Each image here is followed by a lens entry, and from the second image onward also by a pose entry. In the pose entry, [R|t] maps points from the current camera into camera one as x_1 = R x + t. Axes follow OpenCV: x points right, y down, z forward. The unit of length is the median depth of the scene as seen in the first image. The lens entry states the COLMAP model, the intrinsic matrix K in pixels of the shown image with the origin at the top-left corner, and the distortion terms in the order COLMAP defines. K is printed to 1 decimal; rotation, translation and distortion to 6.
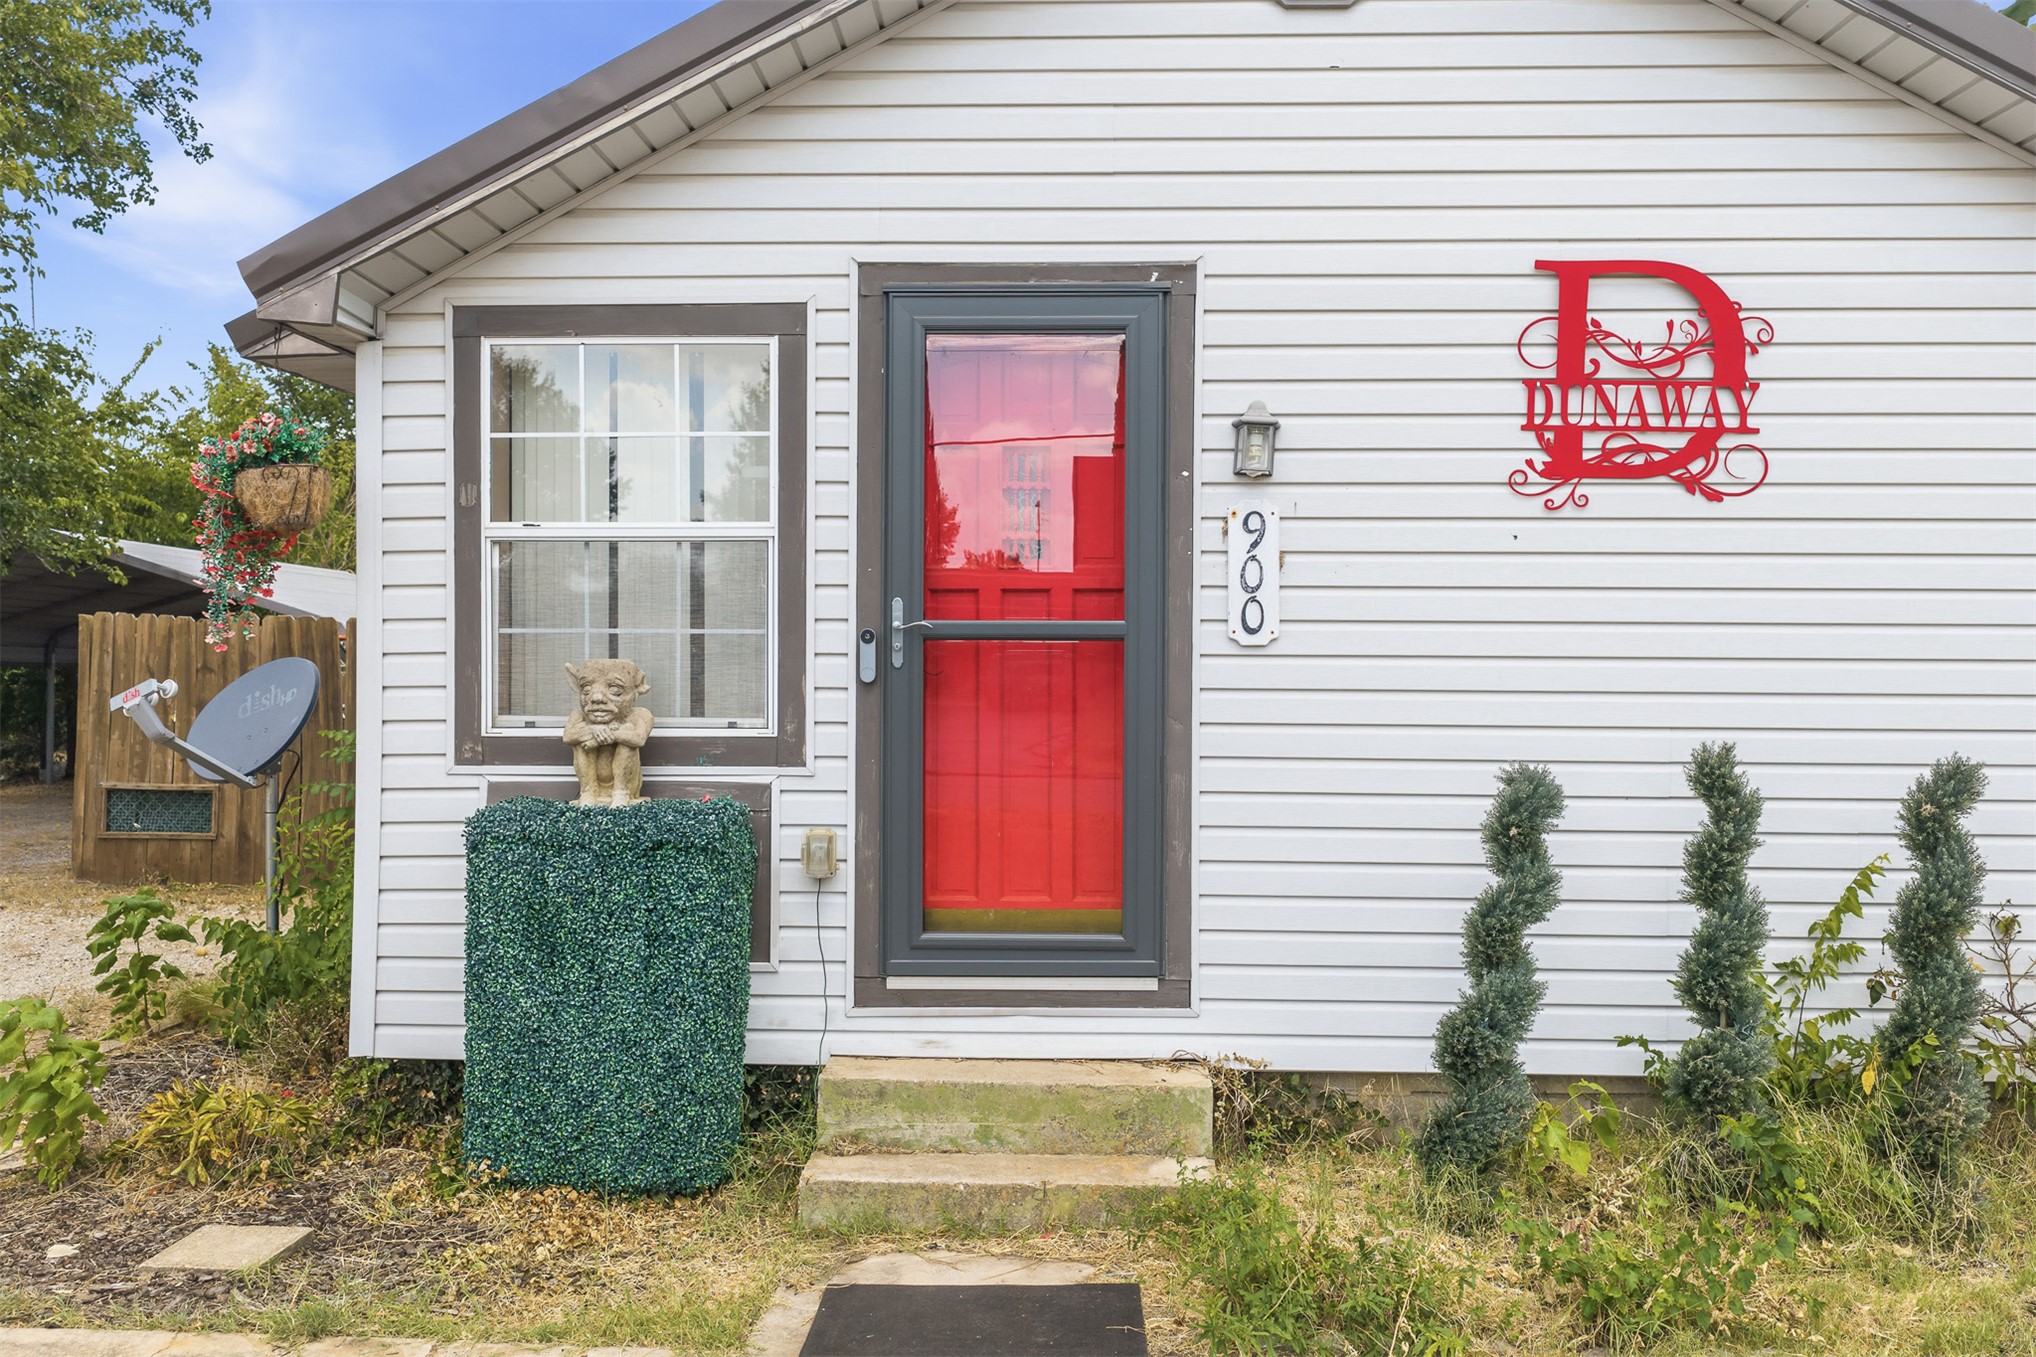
lens RADIAL K [[1719.6, 0, 1009.4], [0, 1719.6, 675.5], [0, 0, 1]] dist [0.010218, -0.011888]
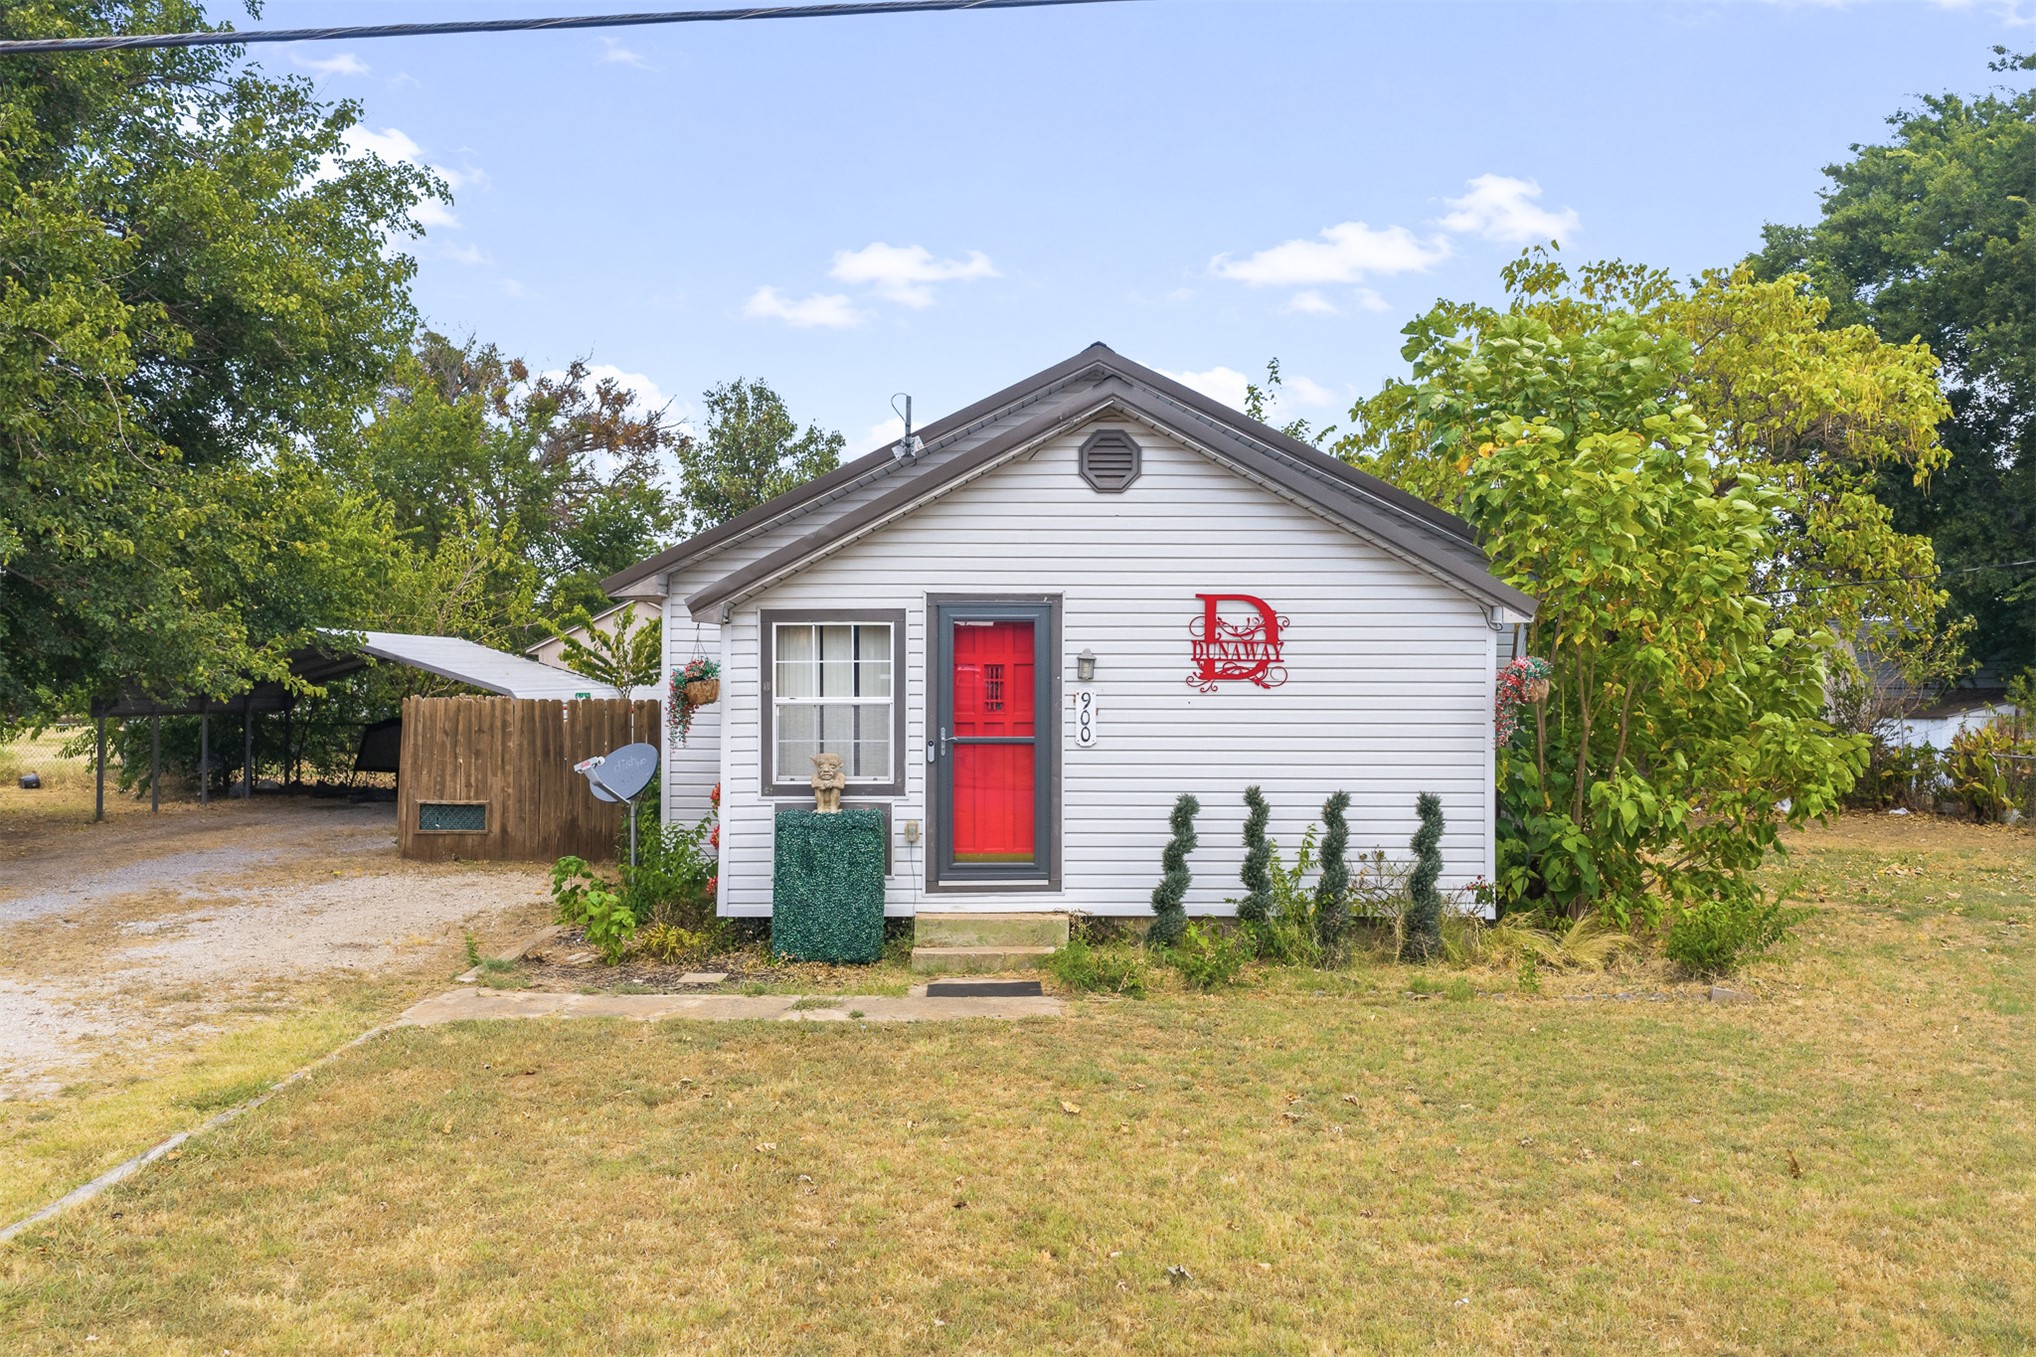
lens RADIAL K [[1719.6, 0, 1017.8], [0, 1719.6, 664.0], [0, 0, 1]] dist [0.010218, -0.011888]
pose [[0.998645, -0.003766, 0.051901, -0.086940], [0.004141, 0.999966, -0.007124, -0.120485], [-0.051873, 0.007329, 0.998627, -1.503797]]
